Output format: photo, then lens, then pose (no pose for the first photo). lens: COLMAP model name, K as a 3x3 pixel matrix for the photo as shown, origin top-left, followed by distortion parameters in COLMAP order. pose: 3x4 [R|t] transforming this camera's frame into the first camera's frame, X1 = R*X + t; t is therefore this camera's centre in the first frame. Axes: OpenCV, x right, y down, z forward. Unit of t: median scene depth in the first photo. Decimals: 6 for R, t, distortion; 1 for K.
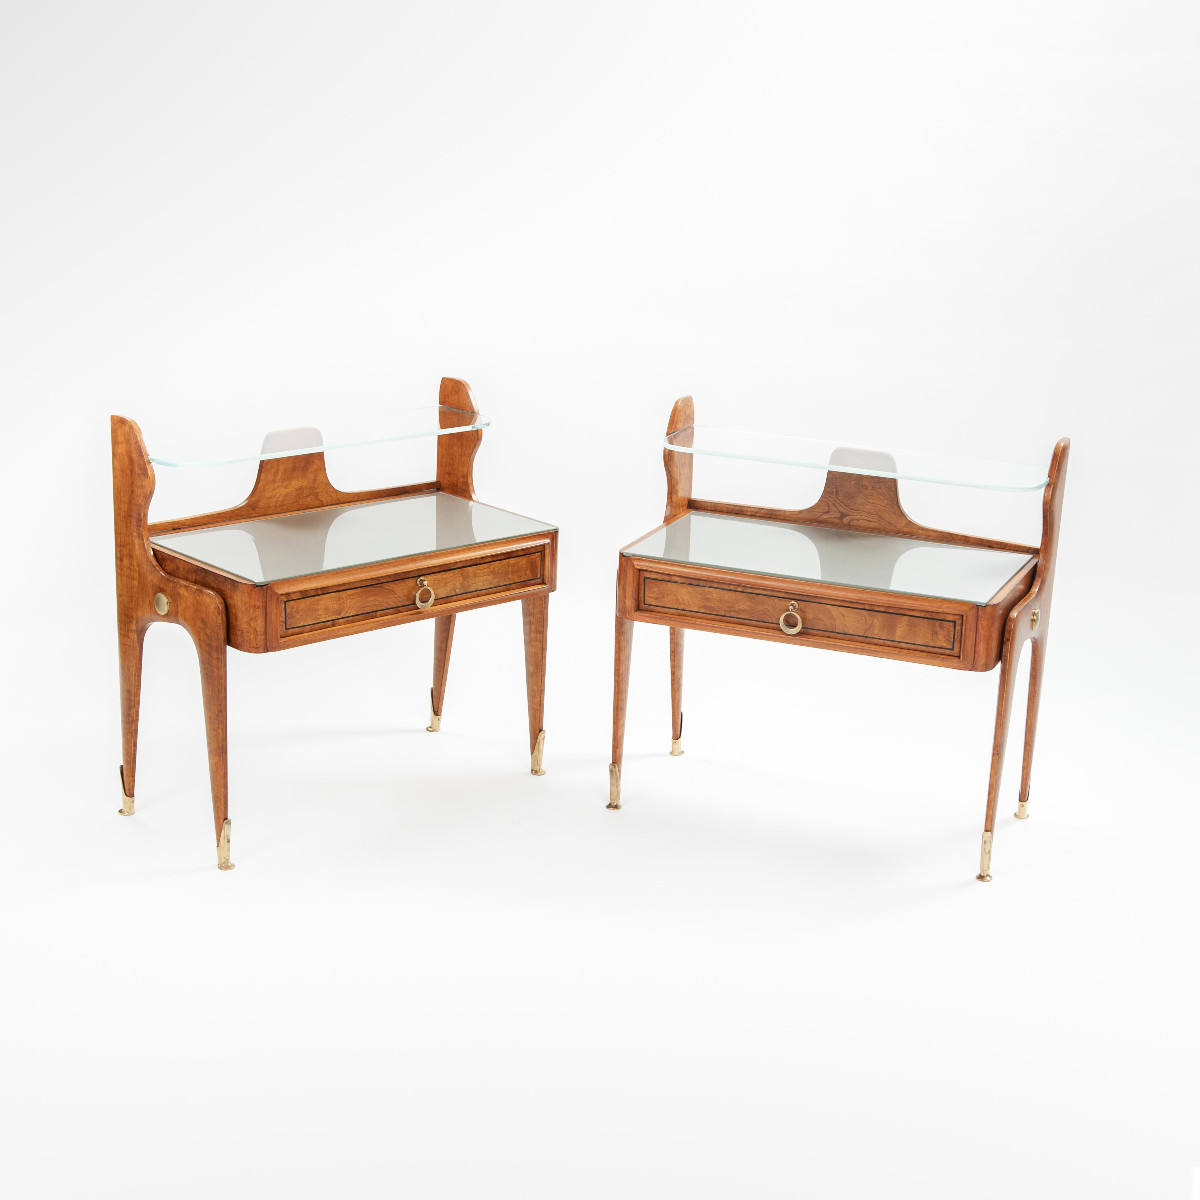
lens RADIAL K [[2032.1, 0, 594.7], [0, 2032.1, 603.7], [0, 0, 1]] dist [0.135331, 0.000000]
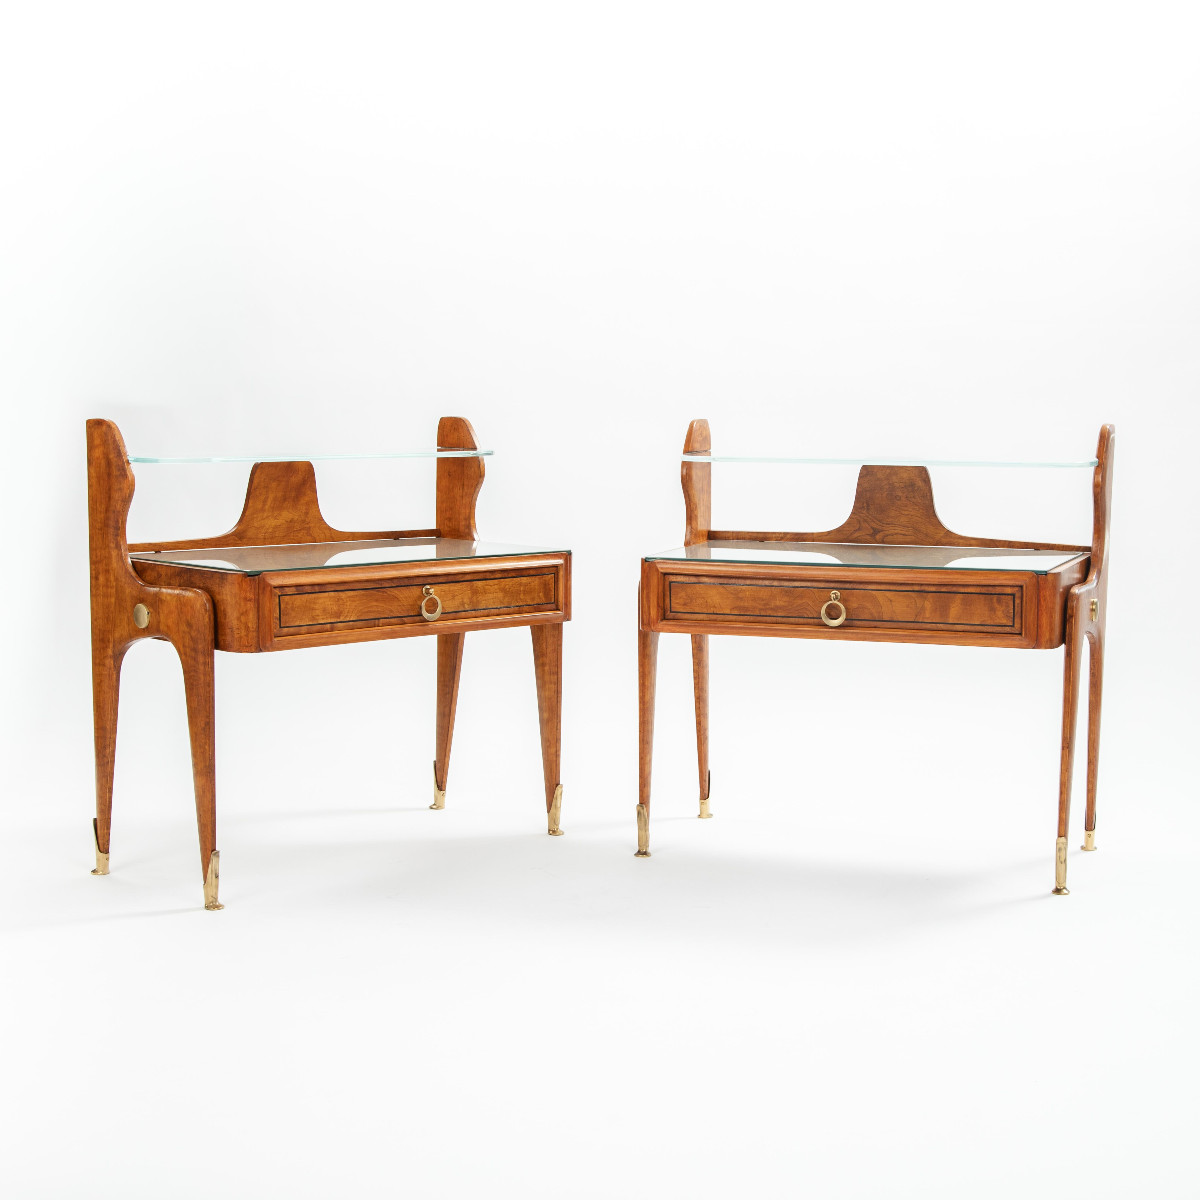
lens RADIAL K [[2001.0, 0, 627.7], [0, 2001.0, 612.4], [0, 0, 1]] dist [0.080054, 0.000000]
pose [[0.998736, -0.032734, 0.038138, -0.029733], [0.038677, 0.985148, -0.167293, 0.152185], [-0.032095, 0.168557, 0.985169, 0.111999]]
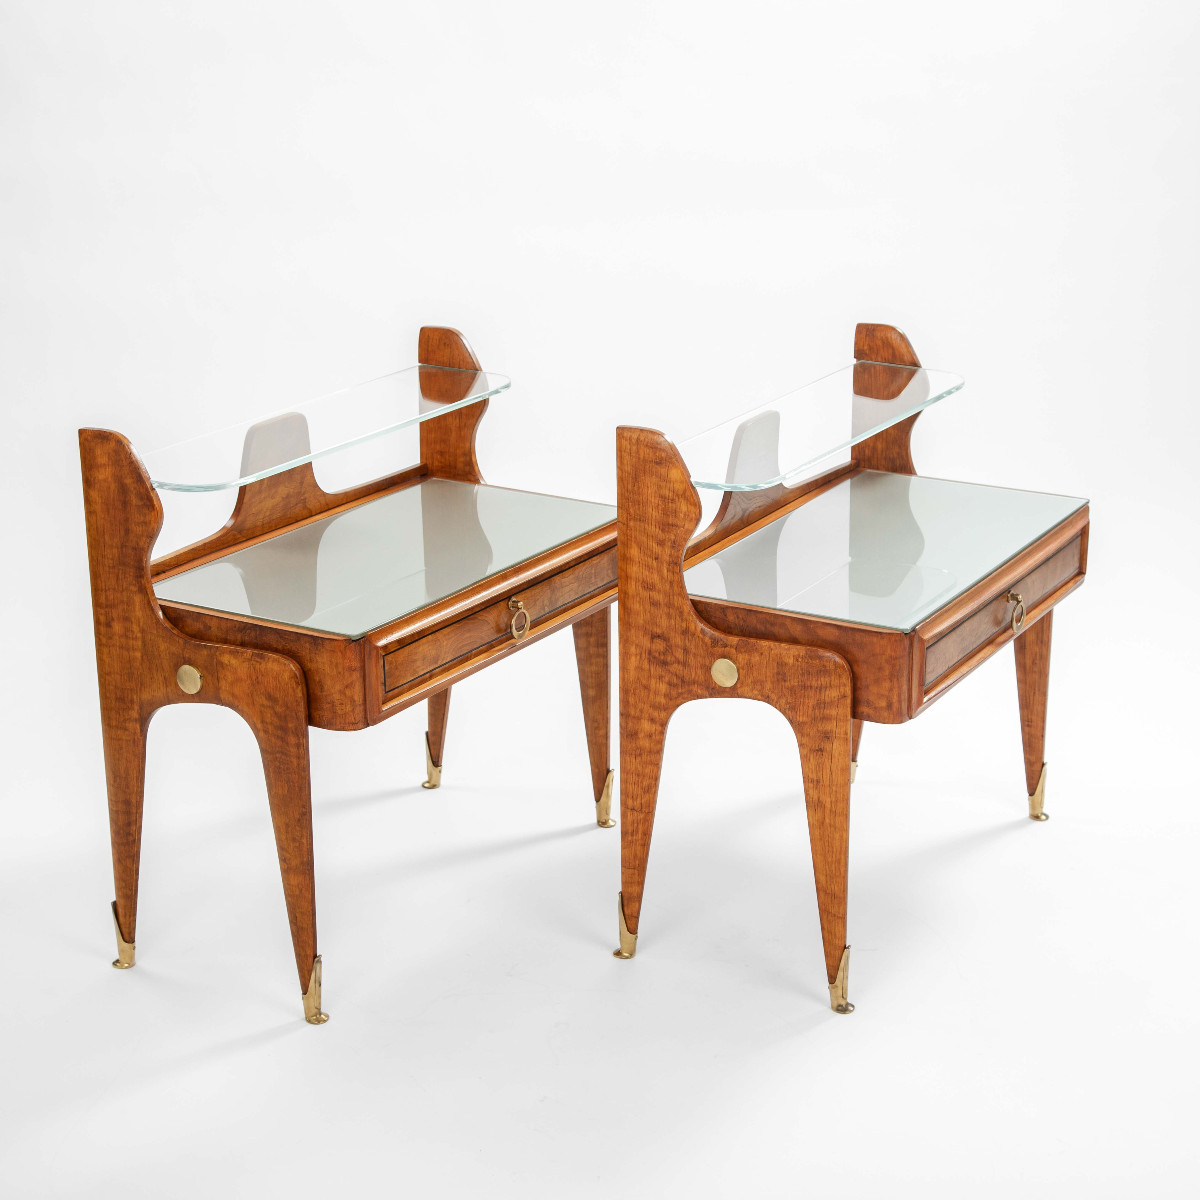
lens RADIAL K [[2384.6, 0, 598.2], [0, 2384.6, 600.2], [0, 0, 1]] dist [0.124813, 0.000000]
pose [[0.962147, -0.124112, 0.242630, -0.268540], [0.116015, 0.992114, 0.047438, -0.050259], [-0.246604, -0.017494, 0.968958, 0.133494]]
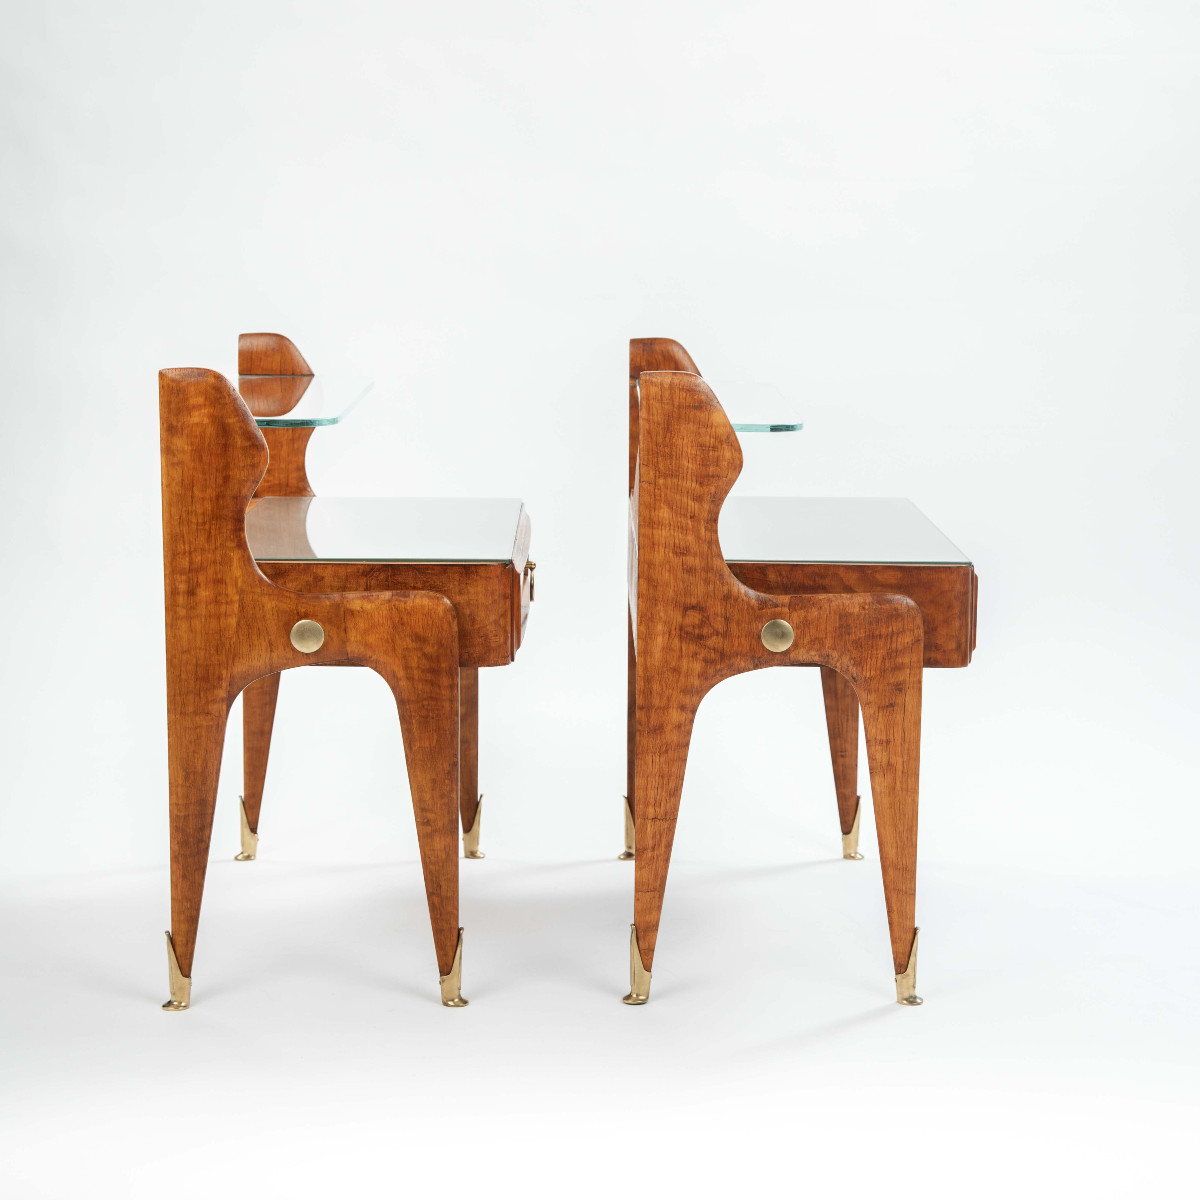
lens RADIAL K [[2739.2, 0, 592.9], [0, 2739.2, 610.9], [0, 0, 1]] dist [0.152877, 0.000000]
pose [[0.677332, -0.143731, 0.721501, -0.770519], [0.224480, 0.974337, -0.016639, 0.026886], [-0.700593, 0.173233, 0.692214, 0.310001]]
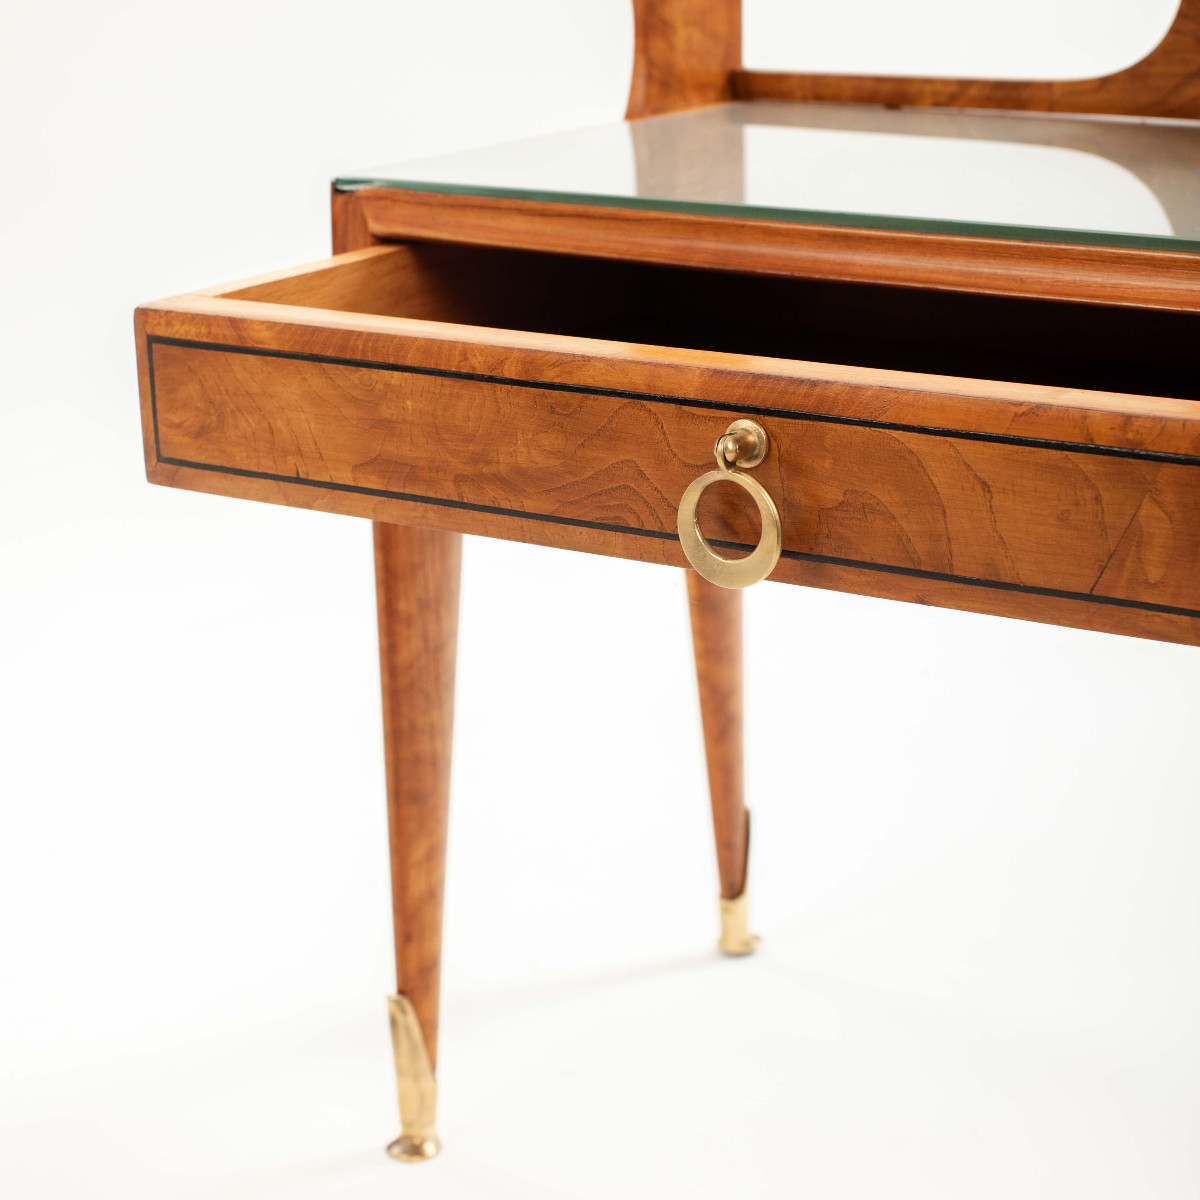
lens RADIAL K [[2793.4, 0, 601.9], [0, 2793.4, 598.7], [0, 0, 1]] dist [-0.260882, 0.000000]
pose [[0.976428, -0.001366, -0.215840, 0.137819], [0.001323, 0.999999, -0.000341, 0.015538], [0.215841, 0.000048, 0.976429, 0.722452]]
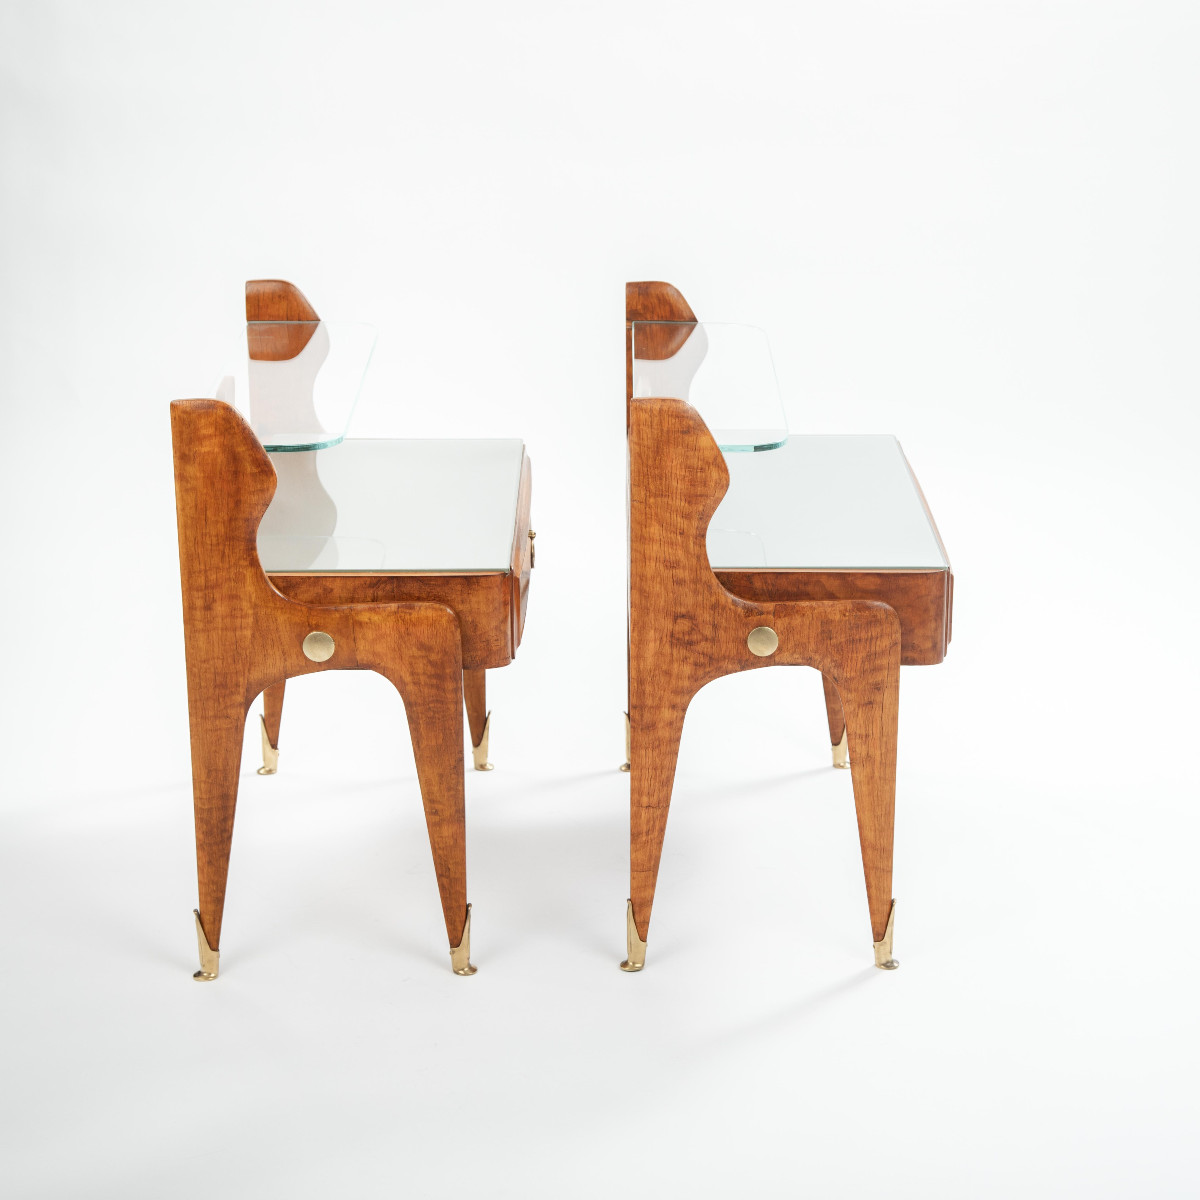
lens RADIAL K [[2739.2, 0, 608.4], [0, 2739.2, 600.9], [0, 0, 1]] dist [0.152877, 0.000000]
pose [[0.677599, -0.256875, 0.689111, -0.770213], [0.233968, 0.963629, 0.129145, -0.110705], [-0.697222, 0.073721, 0.713055, 0.251454]]
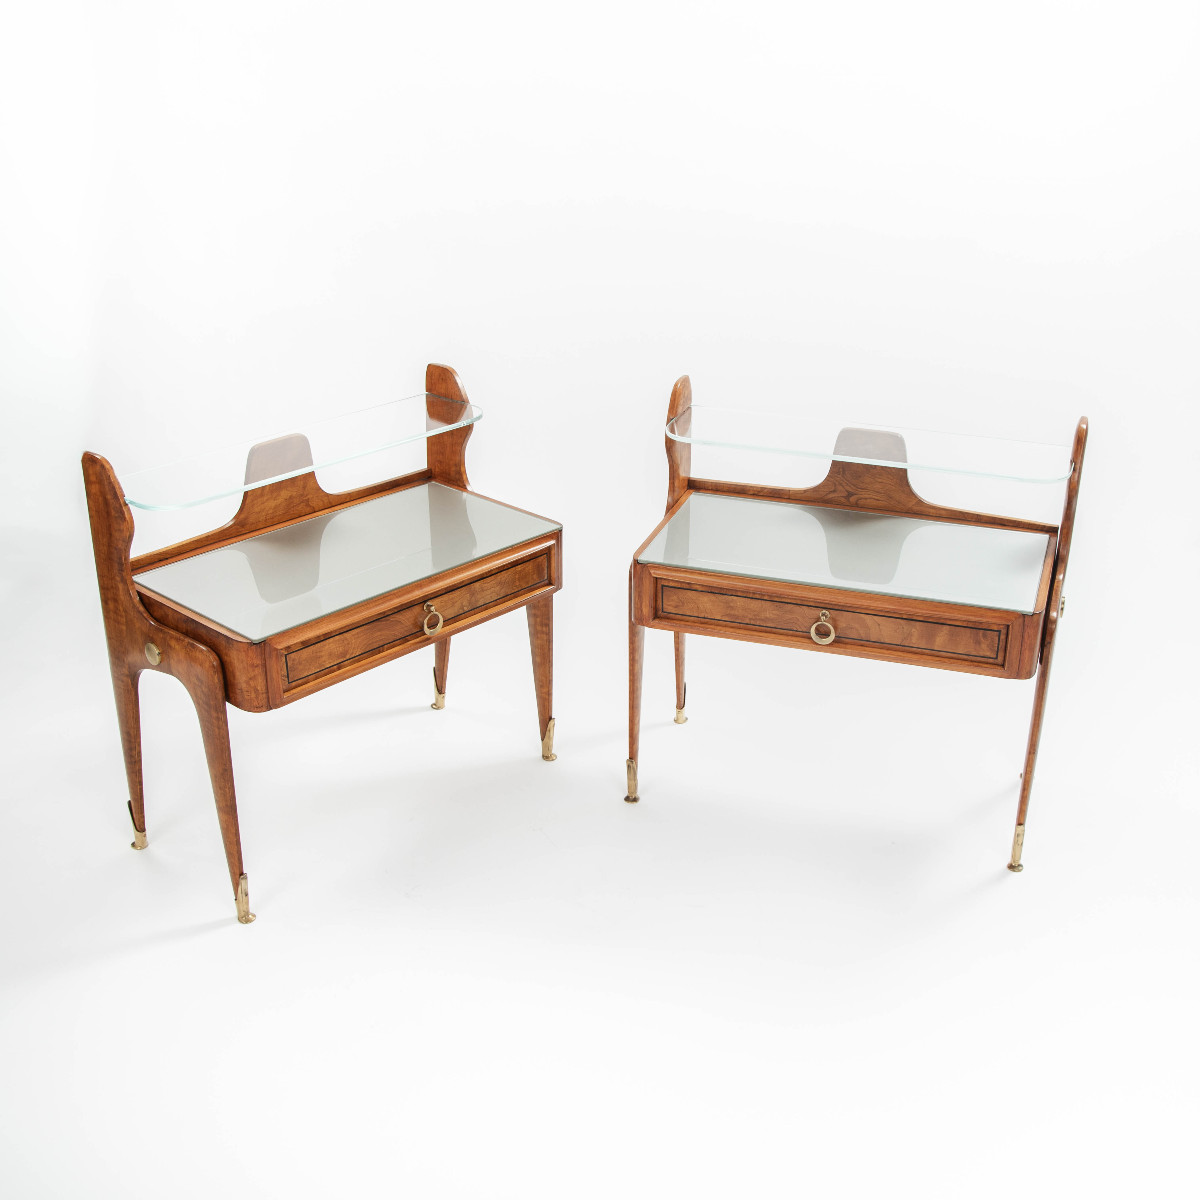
lens RADIAL K [[1487.5, 0, 612.9], [0, 1487.5, 590.8], [0, 0, 1]] dist [-0.050332, 0.000000]
pose [[0.995939, -0.059248, 0.067789, -0.046141], [0.050017, 0.990175, 0.130582, -0.103176], [-0.074859, -0.126661, 0.989117, 0.314246]]
